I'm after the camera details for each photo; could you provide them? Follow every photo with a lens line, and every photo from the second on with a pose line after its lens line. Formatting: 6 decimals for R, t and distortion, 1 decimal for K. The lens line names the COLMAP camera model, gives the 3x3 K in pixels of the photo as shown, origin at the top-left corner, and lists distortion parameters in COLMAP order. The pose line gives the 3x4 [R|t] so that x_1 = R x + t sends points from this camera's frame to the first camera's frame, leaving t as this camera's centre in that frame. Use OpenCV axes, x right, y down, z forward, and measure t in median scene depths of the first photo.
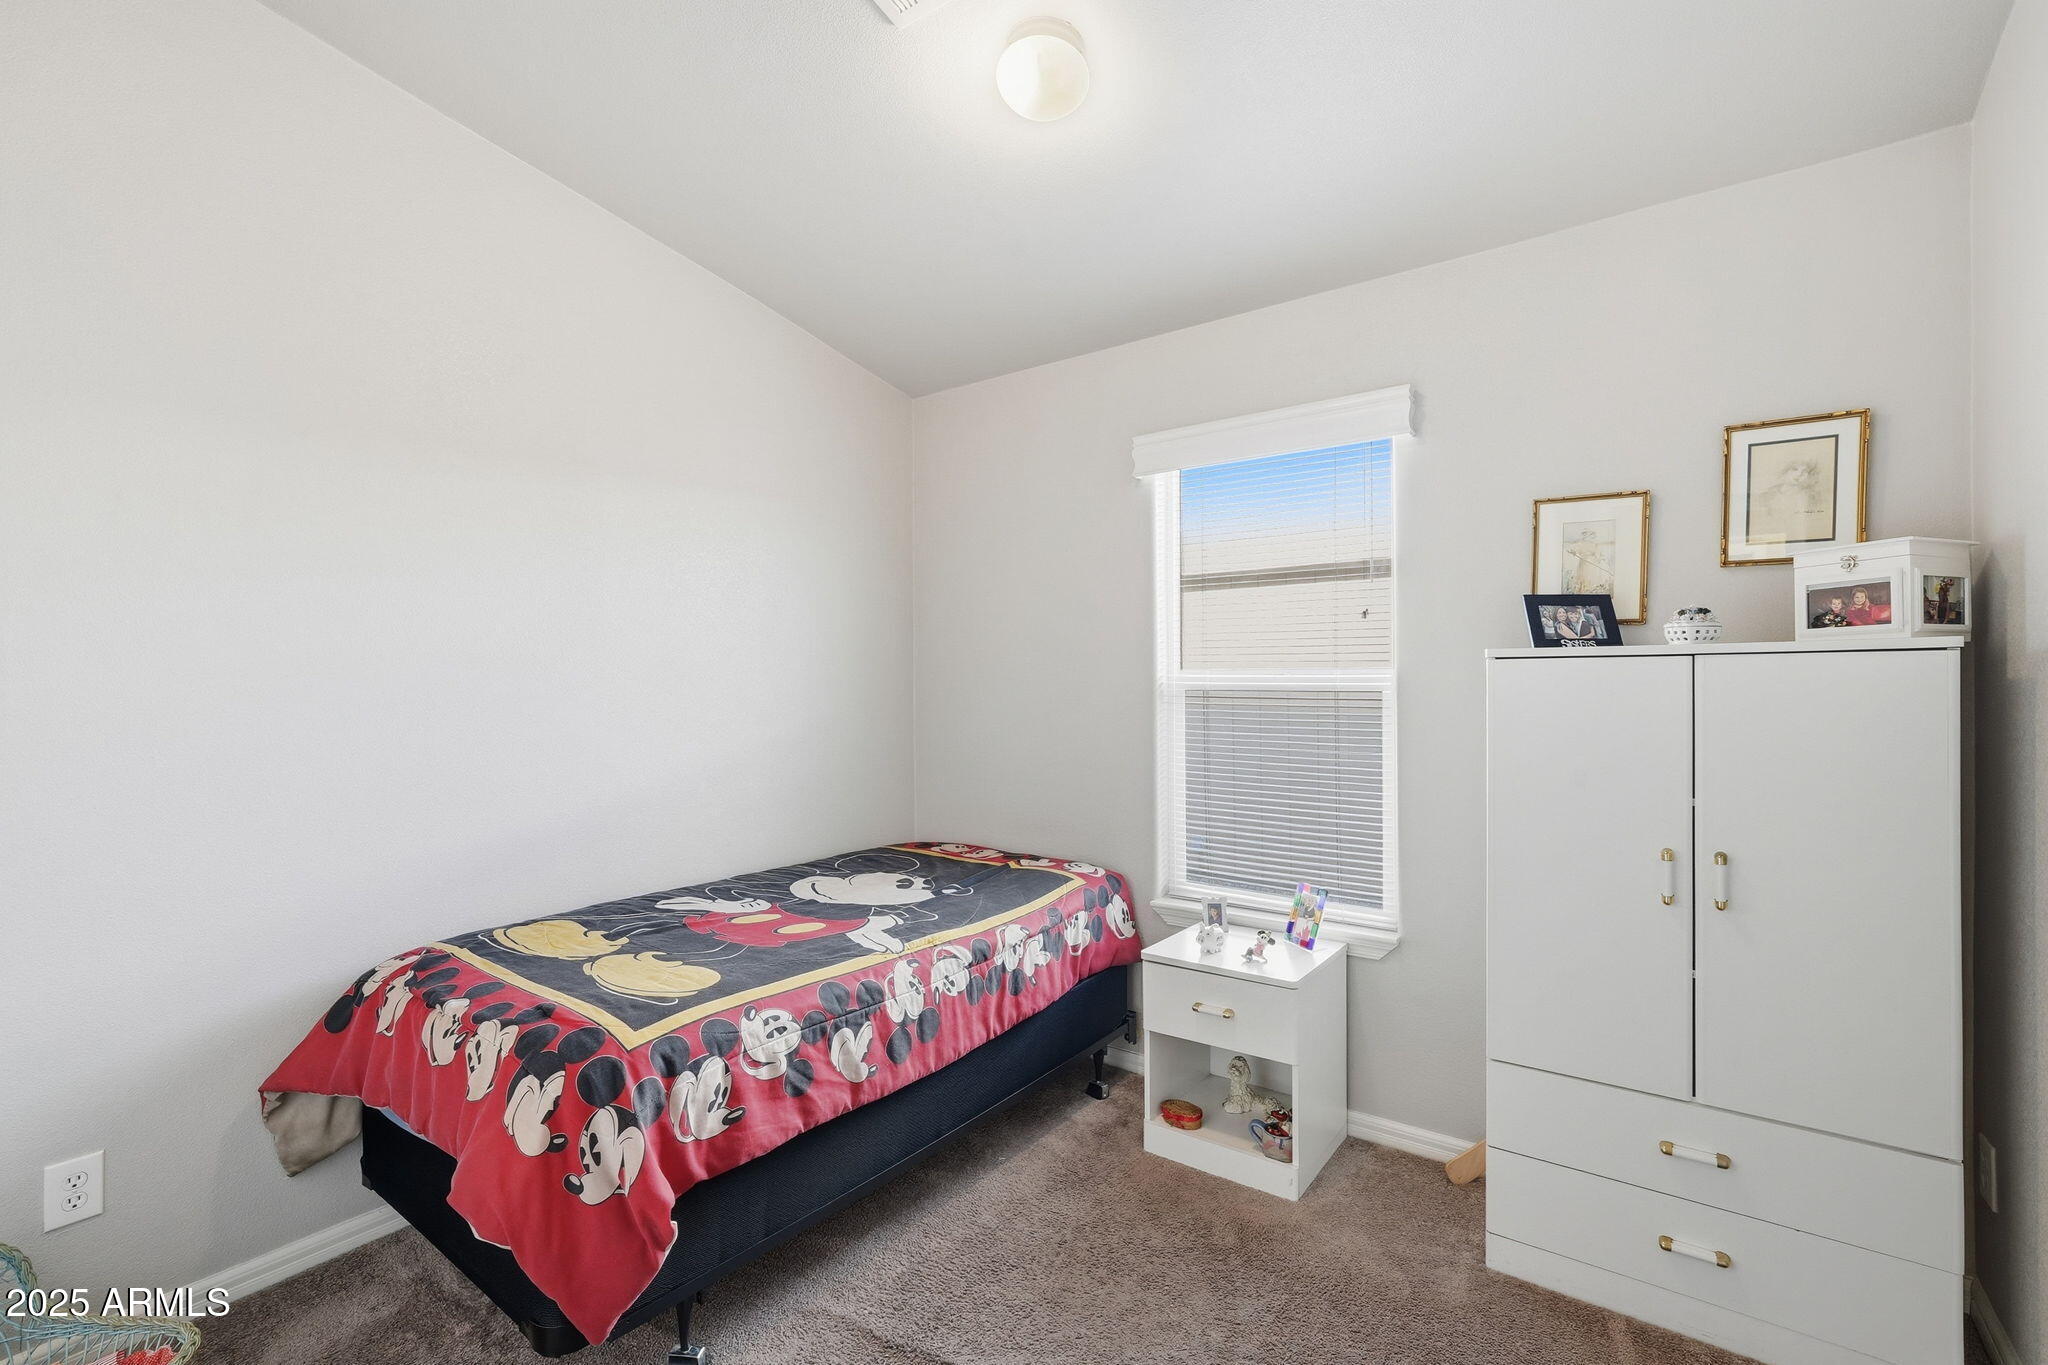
lens RADIAL K [[923.6, 0, 1022.7], [0, 923.6, 680.9], [0, 0, 1]] dist [0.005107, 0.000112]
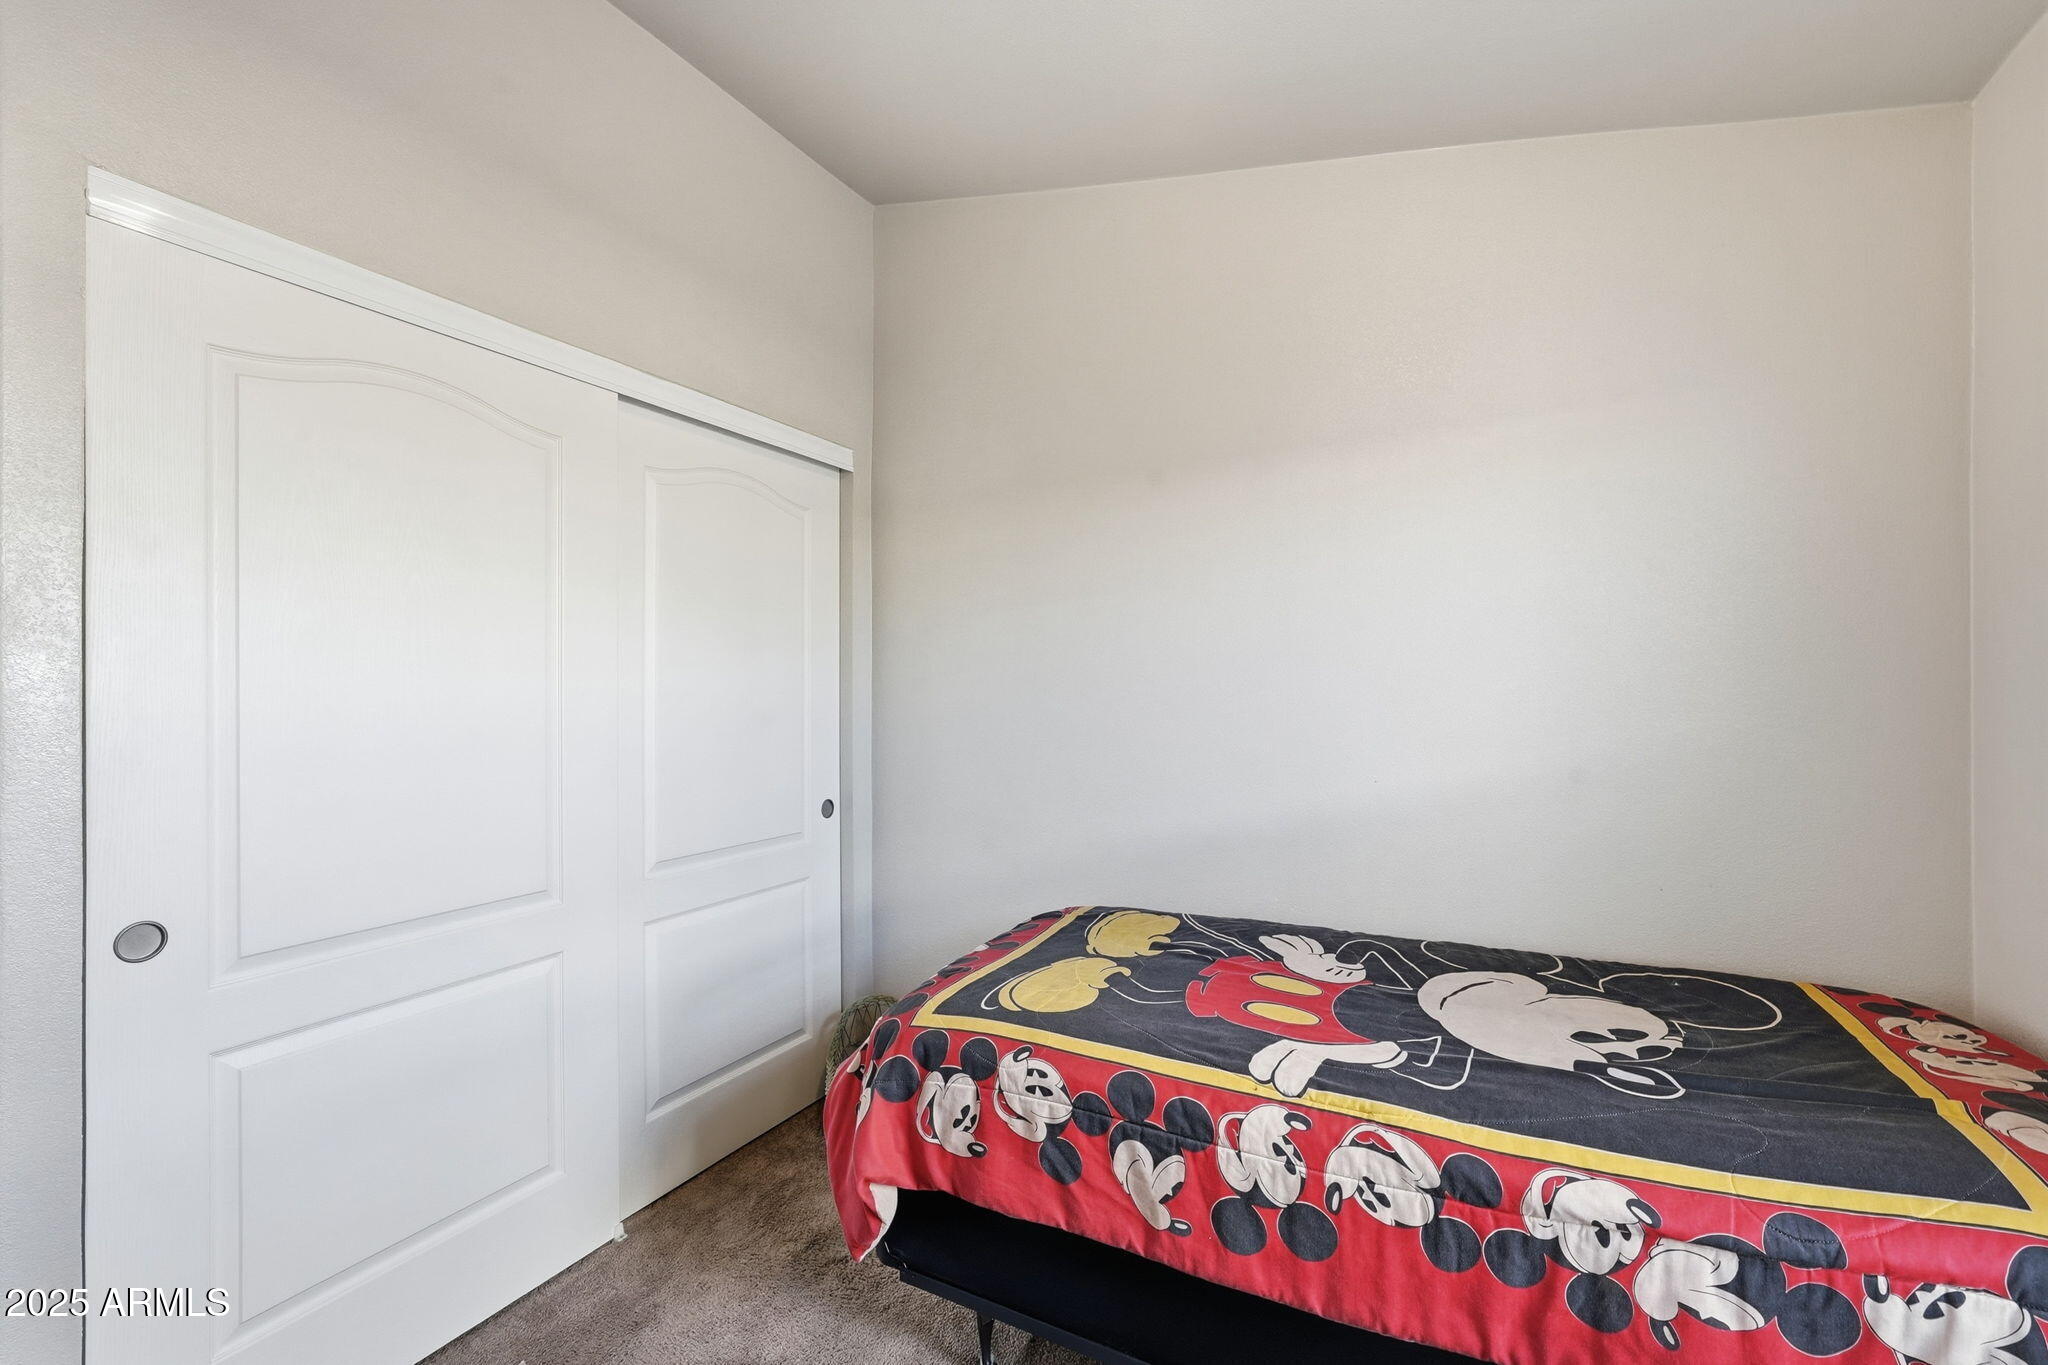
lens RADIAL K [[889.2, 0, 1021.7], [0, 889.2, 690.4], [0, 0, 1]] dist [0.001758, 0.002121]
pose [[0.162228, 0.001885, -0.986752, 0.485000], [0.001502, 0.999997, 0.002157, 0.005383], [0.986752, -0.001832, 0.162225, 0.753915]]
